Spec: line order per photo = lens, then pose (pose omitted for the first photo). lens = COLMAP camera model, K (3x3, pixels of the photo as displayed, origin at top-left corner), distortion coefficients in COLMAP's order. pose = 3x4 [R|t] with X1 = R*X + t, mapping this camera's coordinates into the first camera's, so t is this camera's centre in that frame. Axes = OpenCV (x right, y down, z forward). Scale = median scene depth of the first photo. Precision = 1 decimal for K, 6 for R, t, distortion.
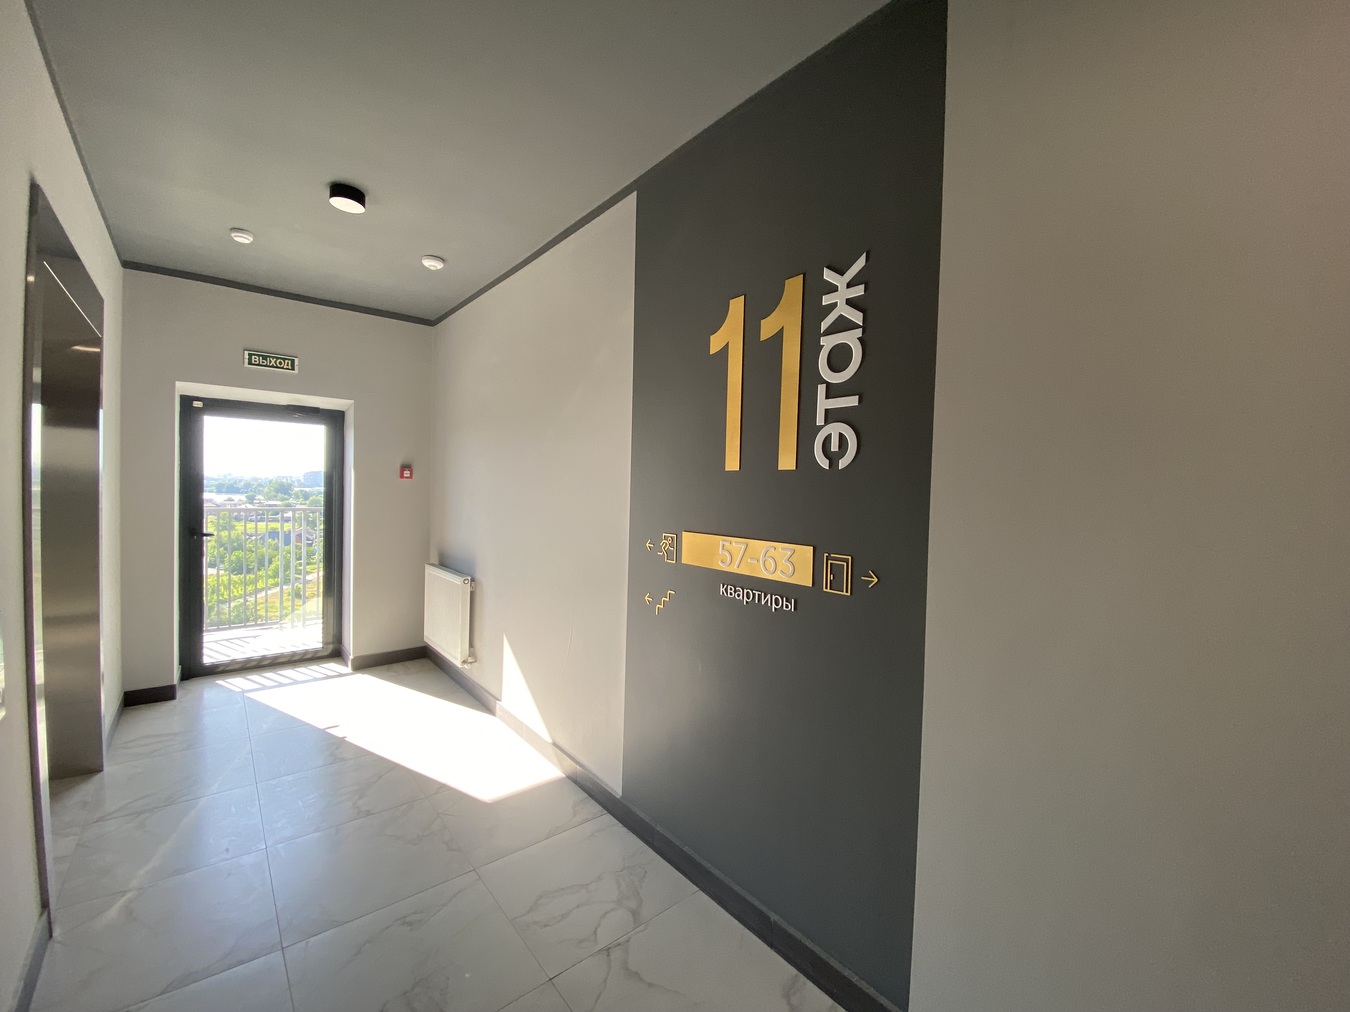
lens RADIAL K [[547.0, 0, 667.0], [0, 547.0, 504.4], [0, 0, 1]] dist [0.005403, -0.010186]
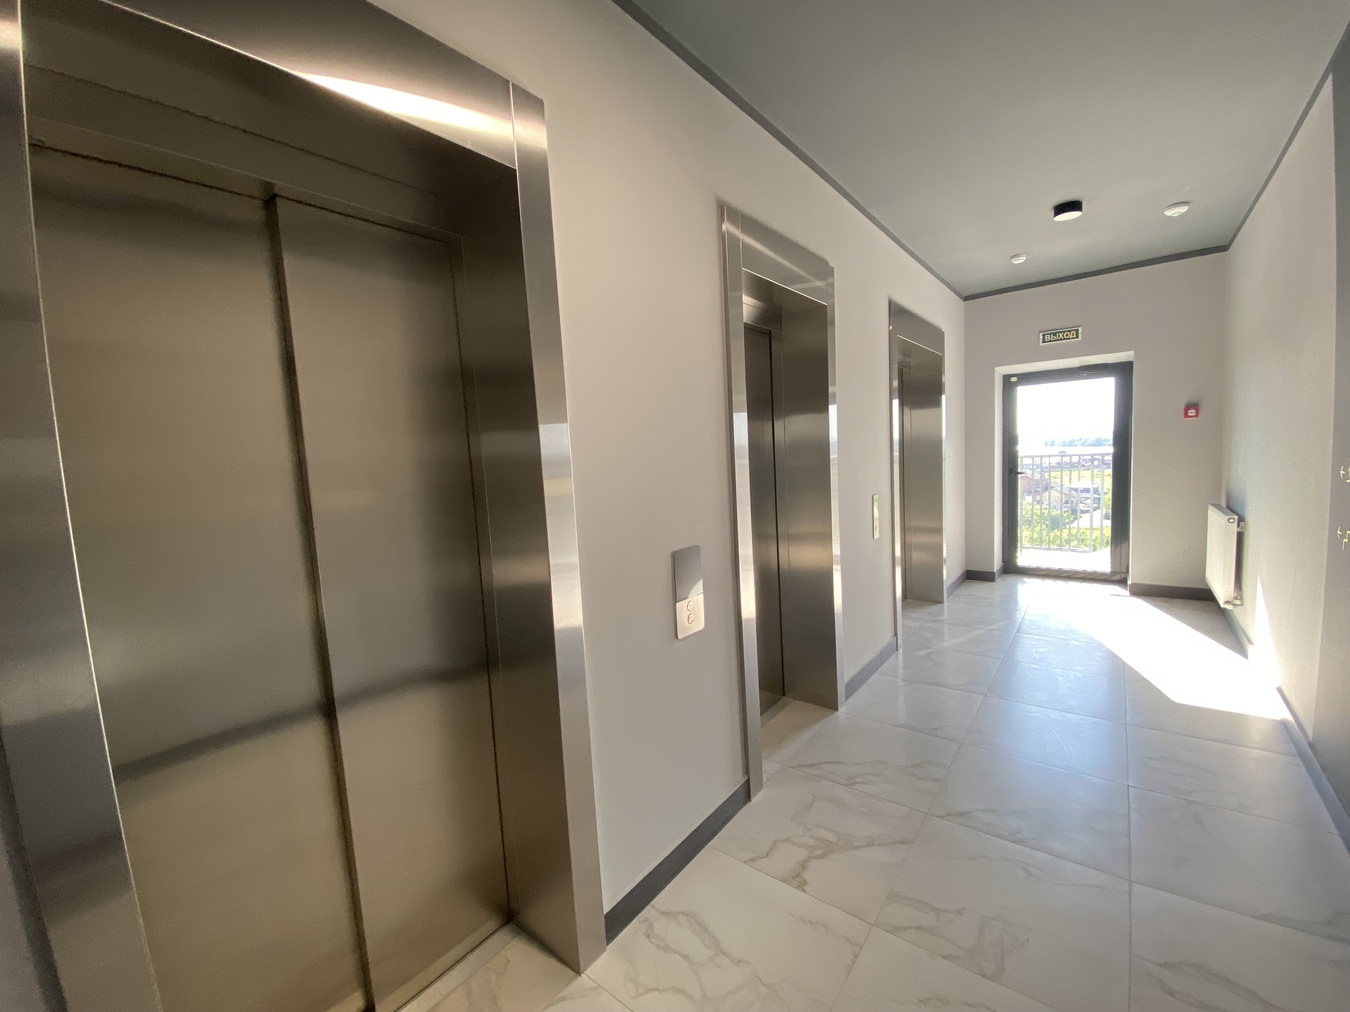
lens RADIAL K [[547.0, 0, 669.0], [0, 547.0, 504.9], [0, 0, 1]] dist [0.005403, -0.010186]
pose [[0.195884, 0.054365, -0.979119, 0.357695], [0.019720, 0.998042, 0.059361, 0.037579], [0.980429, -0.030937, 0.194429, -0.149278]]
